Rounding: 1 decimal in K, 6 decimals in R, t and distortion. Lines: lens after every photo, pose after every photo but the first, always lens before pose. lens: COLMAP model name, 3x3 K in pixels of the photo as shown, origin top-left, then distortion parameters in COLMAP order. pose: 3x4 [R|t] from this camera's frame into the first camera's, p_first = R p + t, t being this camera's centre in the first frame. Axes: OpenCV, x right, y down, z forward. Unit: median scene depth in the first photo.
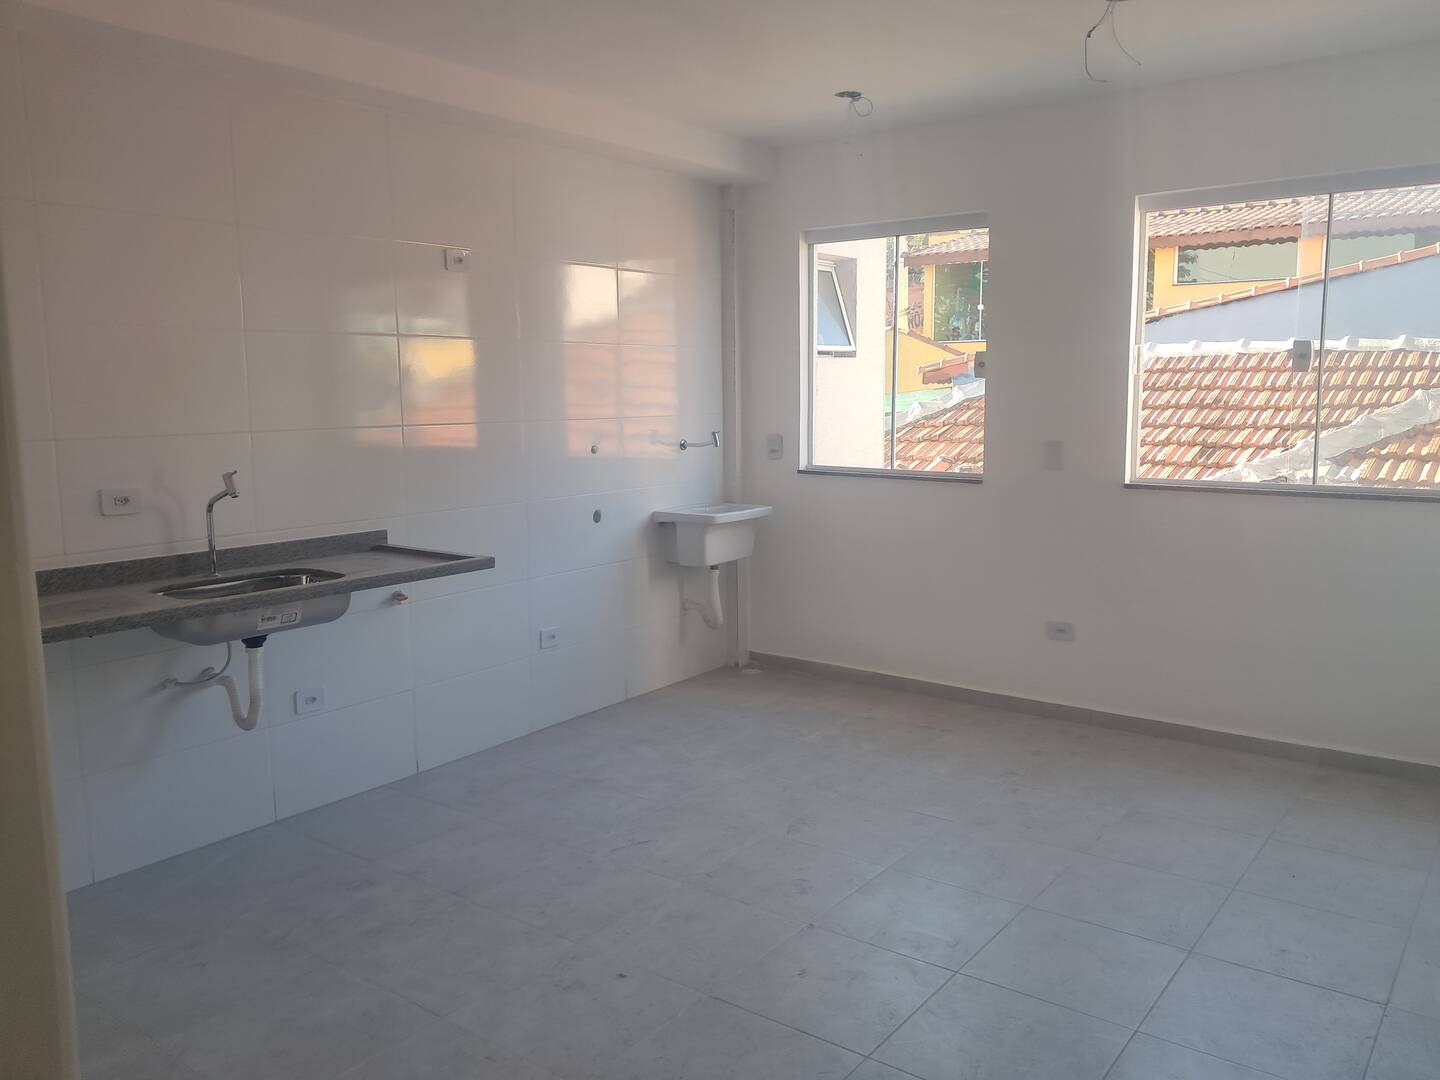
lens RADIAL K [[1128.1, 0, 726.4], [0, 1128.1, 539.5], [0, 0, 1]] dist [0.005547, -0.003703]
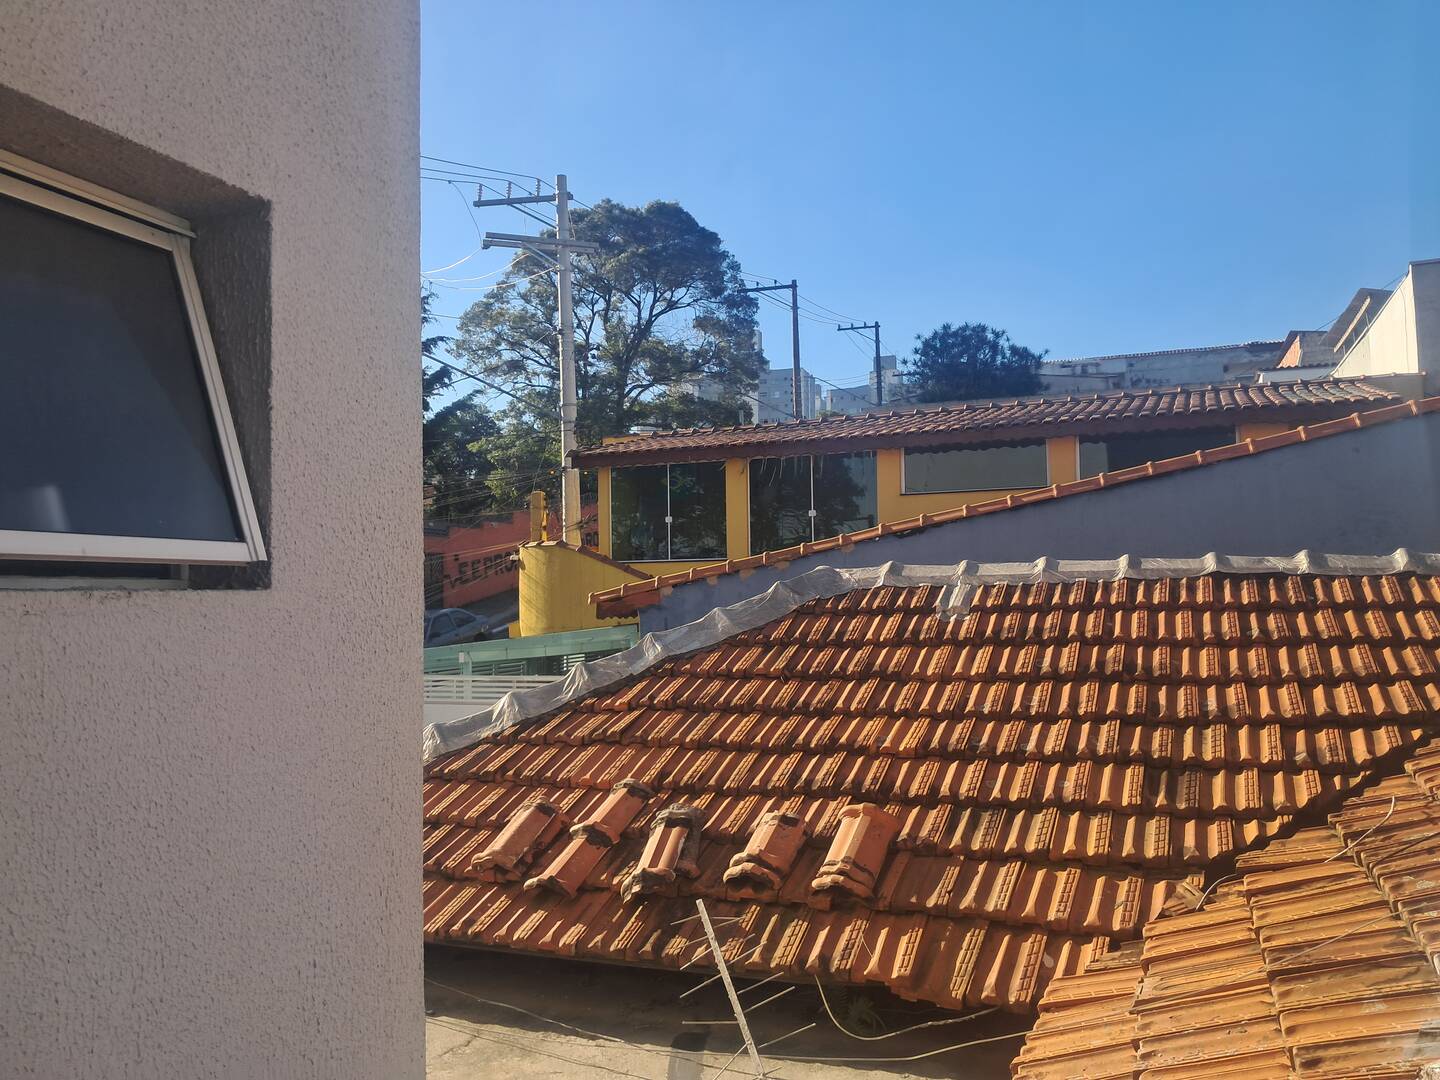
lens RADIAL K [[1128.1, 0, 726.4], [0, 1128.1, 539.5], [0, 0, 1]] dist [0.005547, -0.003703]
pose [[0.961678, 0.013033, 0.273872, 0.087468], [0.040515, 0.981149, -0.188957, -0.075300], [-0.271172, 0.192812, 0.943021, 0.457970]]
